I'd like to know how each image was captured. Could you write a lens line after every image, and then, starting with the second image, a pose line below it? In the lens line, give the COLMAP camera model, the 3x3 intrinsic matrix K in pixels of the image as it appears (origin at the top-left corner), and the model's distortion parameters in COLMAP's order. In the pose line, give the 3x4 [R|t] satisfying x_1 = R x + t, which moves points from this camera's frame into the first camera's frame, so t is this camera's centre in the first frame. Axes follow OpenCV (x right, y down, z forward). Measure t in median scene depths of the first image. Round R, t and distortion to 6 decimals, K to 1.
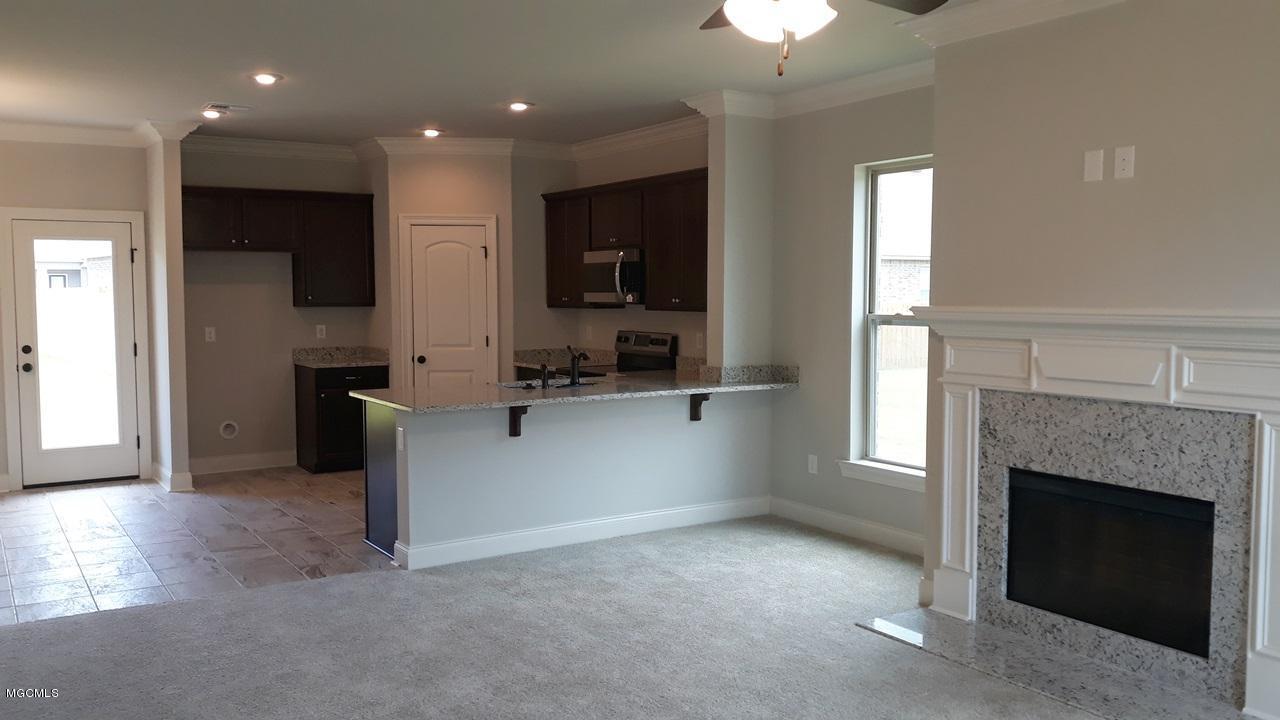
lens RADIAL K [[1028.4, 0, 640.0], [0, 1028.4, 360.0], [0, 0, 1]] dist [0.058702, 0.001310]
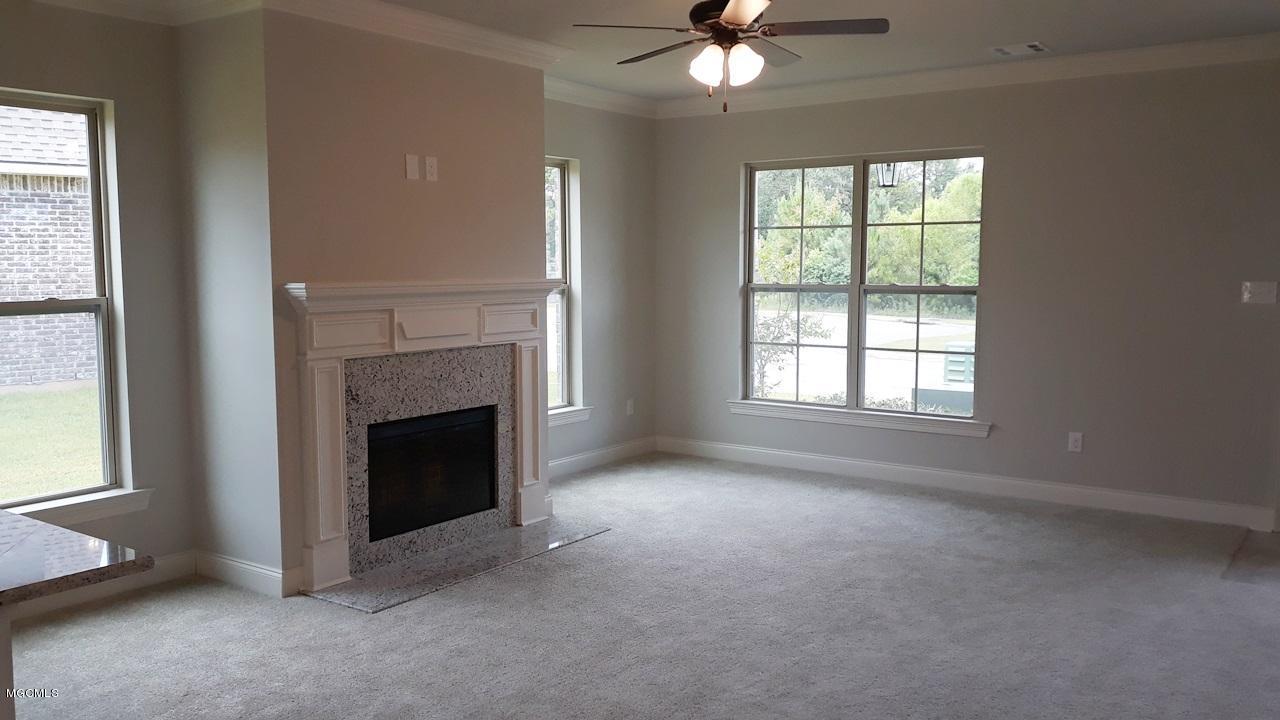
lens RADIAL K [[1049.1, 0, 640.0], [0, 1049.1, 360.0], [0, 0, 1]] dist [0.000829, -0.005363]
pose [[-0.356118, -0.089735, 0.930122, -0.817912], [0.062594, 0.990852, 0.119559, -0.085382], [-0.932342, 0.100797, -0.347244, 1.147617]]
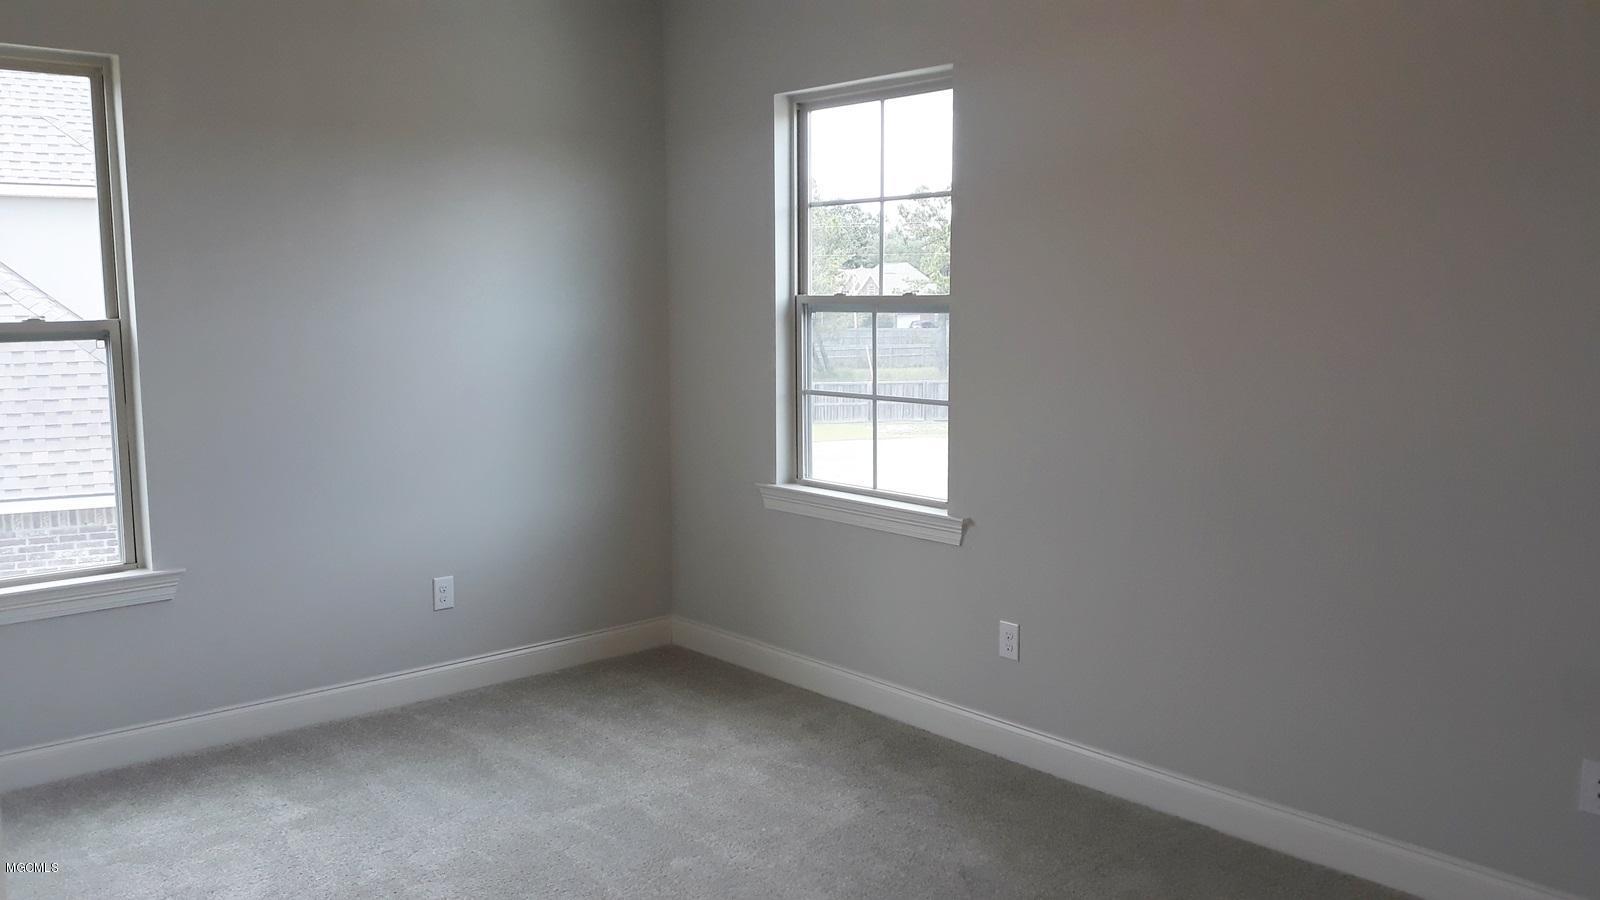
lens RADIAL K [[1285.5, 0, 800.0], [0, 1285.5, 450.0], [0, 0, 1]] dist [0.058702, 0.001310]
pose [[-0.146320, -0.133639, 0.980169, -0.706789], [0.076273, 0.986359, 0.145870, -0.061692], [-0.986292, 0.096104, -0.134131, 0.895300]]
